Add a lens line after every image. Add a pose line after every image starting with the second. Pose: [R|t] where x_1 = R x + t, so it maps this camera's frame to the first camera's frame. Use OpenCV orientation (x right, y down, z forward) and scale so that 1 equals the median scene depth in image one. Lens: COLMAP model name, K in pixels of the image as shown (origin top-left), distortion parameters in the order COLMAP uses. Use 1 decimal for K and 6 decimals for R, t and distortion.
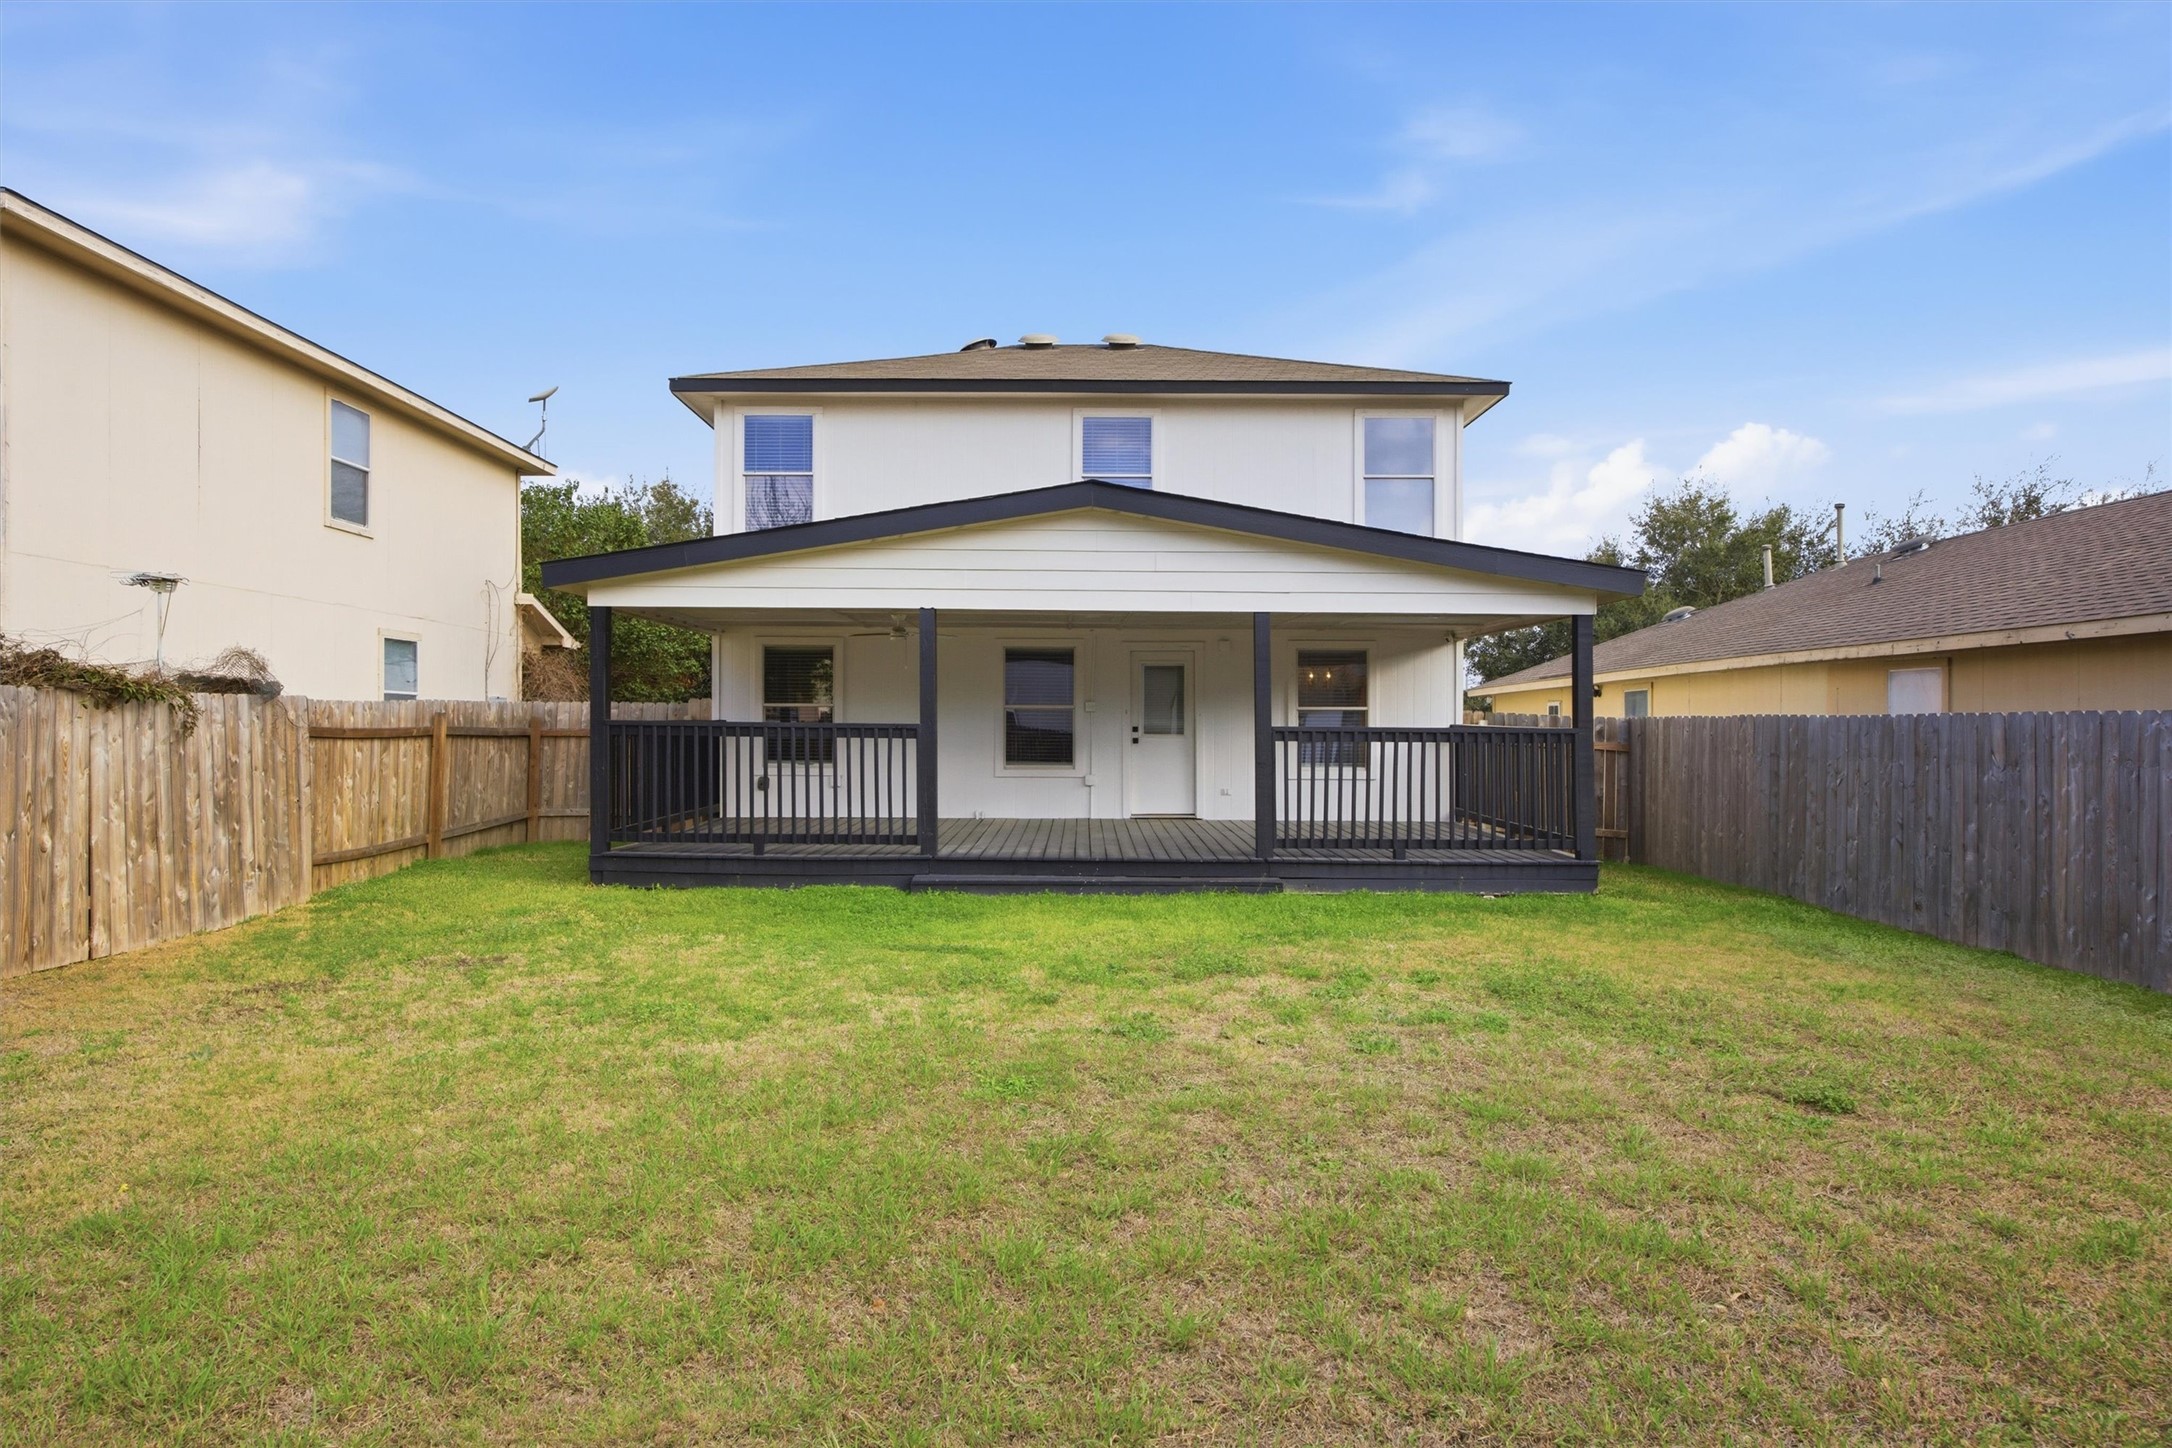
lens RADIAL K [[1215.3, 0, 1086.0], [0, 1215.3, 724.0], [0, 0, 1]] dist [0.004384, 0.000779]
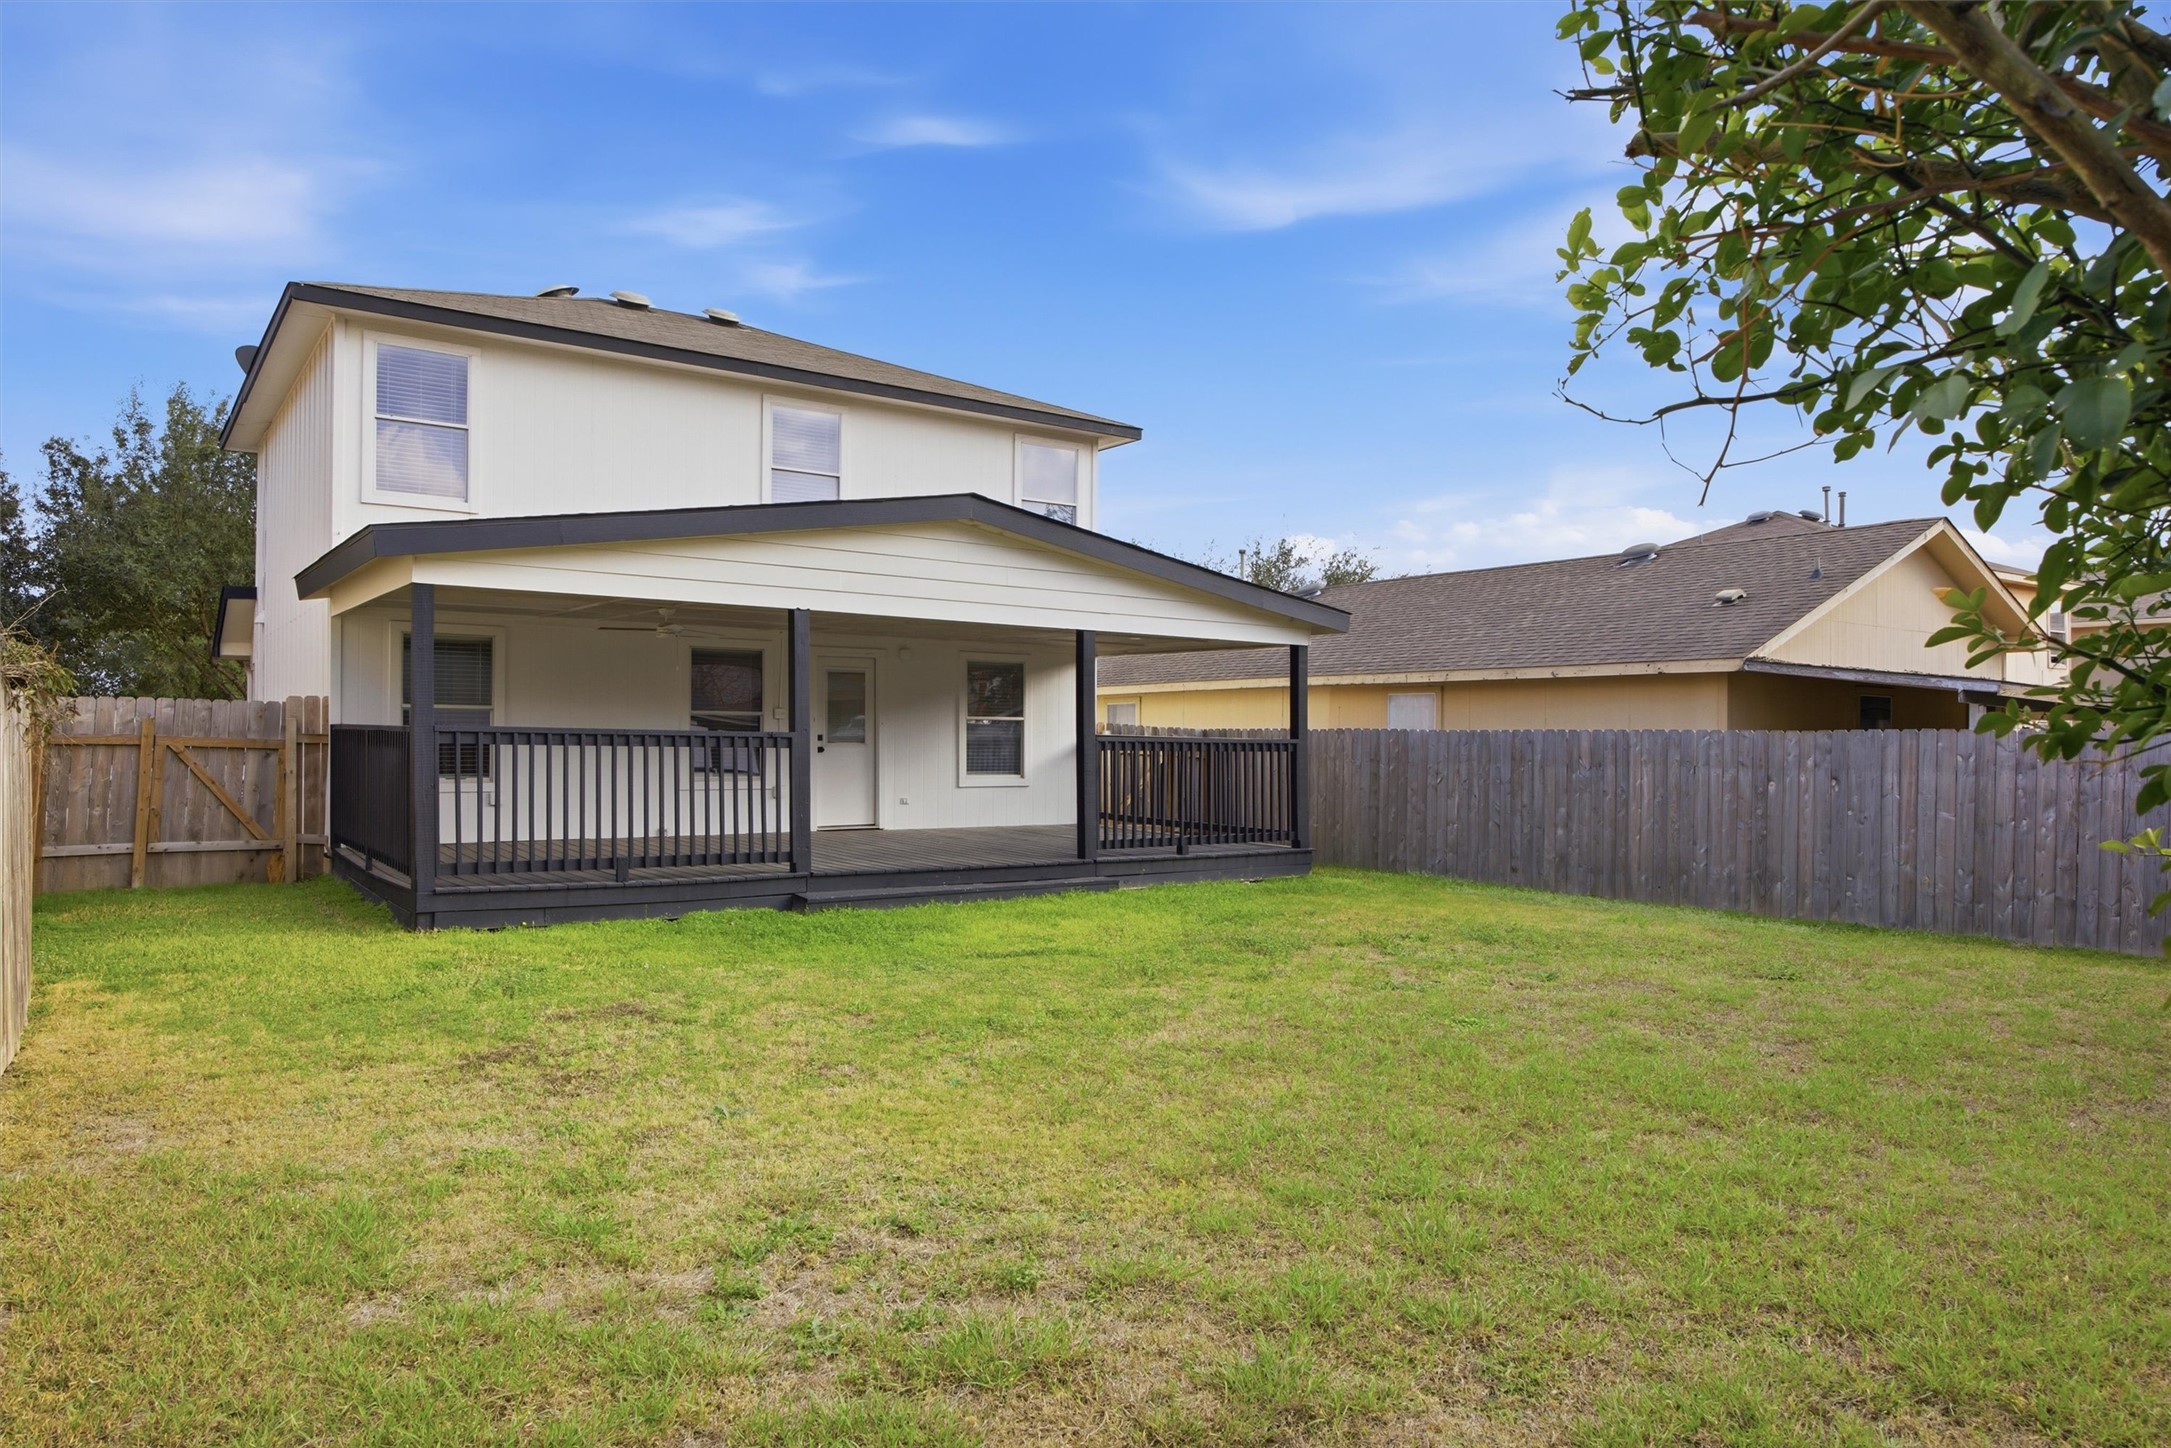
lens RADIAL K [[1309.0, 0, 1082.4], [0, 1309.0, 733.5], [0, 0, 1]] dist [-0.000478, 0.001072]
pose [[0.834308, 0.005381, 0.551272, -0.500617], [-0.006734, 0.999977, 0.000431, -0.001334], [-0.551257, -0.004072, 0.834326, 0.033469]]
